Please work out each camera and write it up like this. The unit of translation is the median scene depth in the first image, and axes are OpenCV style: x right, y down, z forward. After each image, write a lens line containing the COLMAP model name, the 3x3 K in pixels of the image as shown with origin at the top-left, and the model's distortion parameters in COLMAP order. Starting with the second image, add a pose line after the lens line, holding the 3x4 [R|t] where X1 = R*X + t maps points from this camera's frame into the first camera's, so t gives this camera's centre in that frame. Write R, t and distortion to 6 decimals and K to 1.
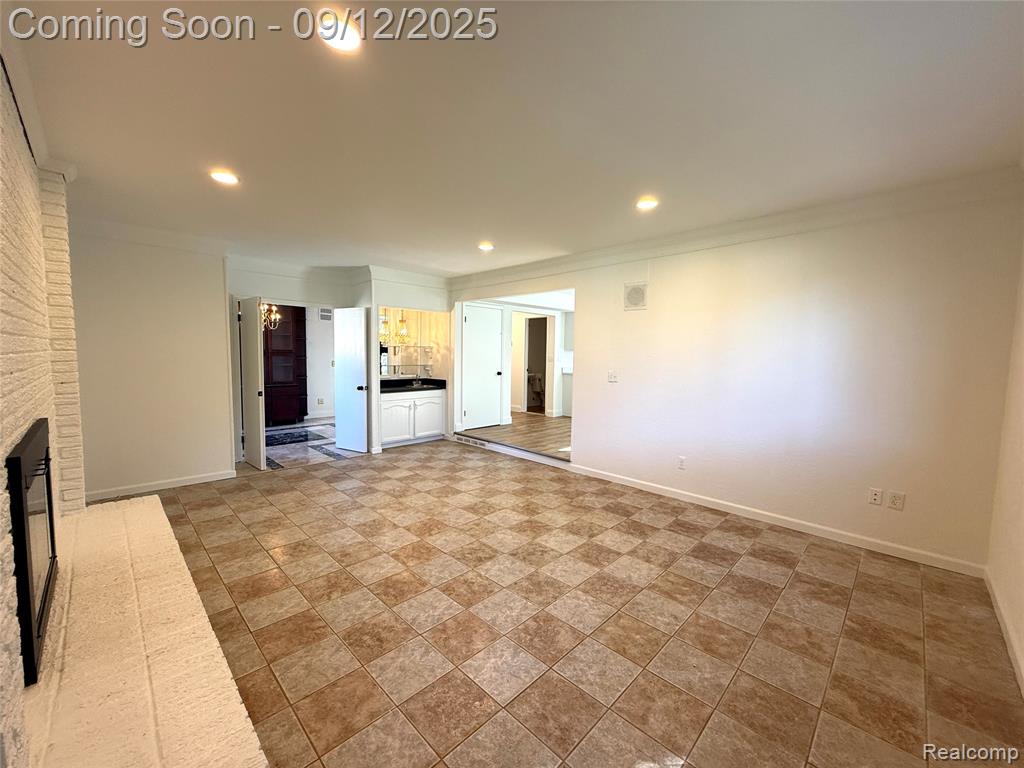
lens RADIAL K [[404.0, 0, 514.8], [0, 404.0, 384.0], [0, 0, 1]] dist [0.000175, -0.000040]
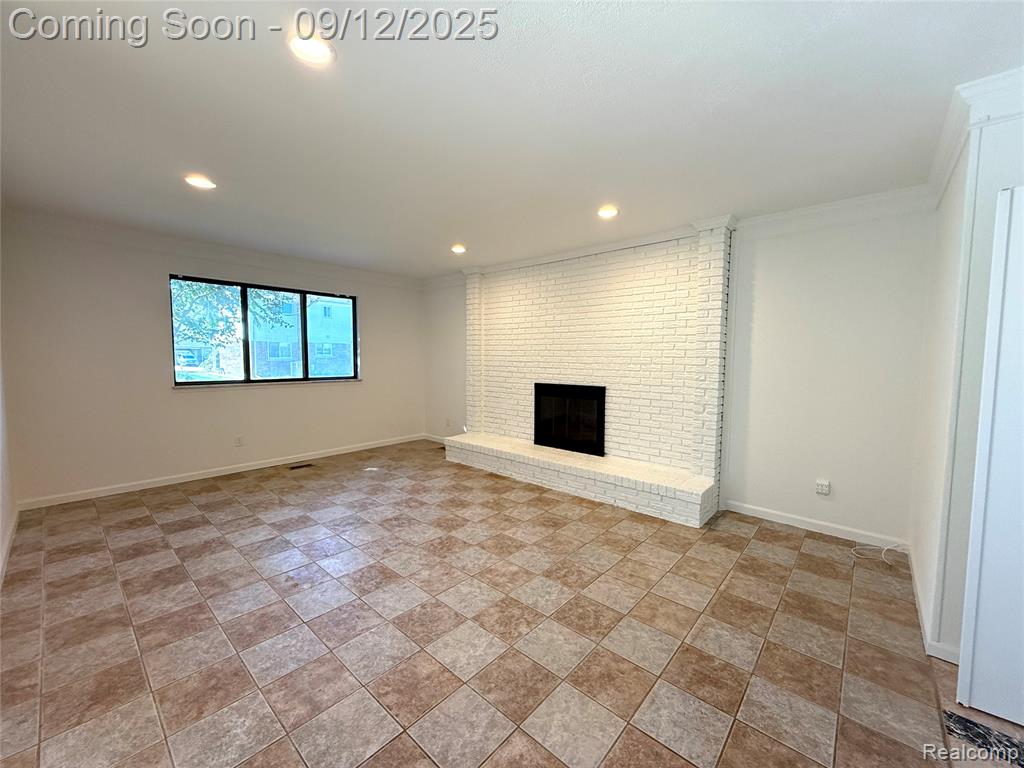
lens RADIAL K [[404.0, 0, 512.9], [0, 404.0, 384.3], [0, 0, 1]] dist [0.000175, -0.000040]
pose [[-0.998453, -0.020401, -0.051726, -0.326540], [-0.027557, 0.989532, 0.141657, -0.139136], [0.048294, 0.142863, -0.988564, 1.924337]]
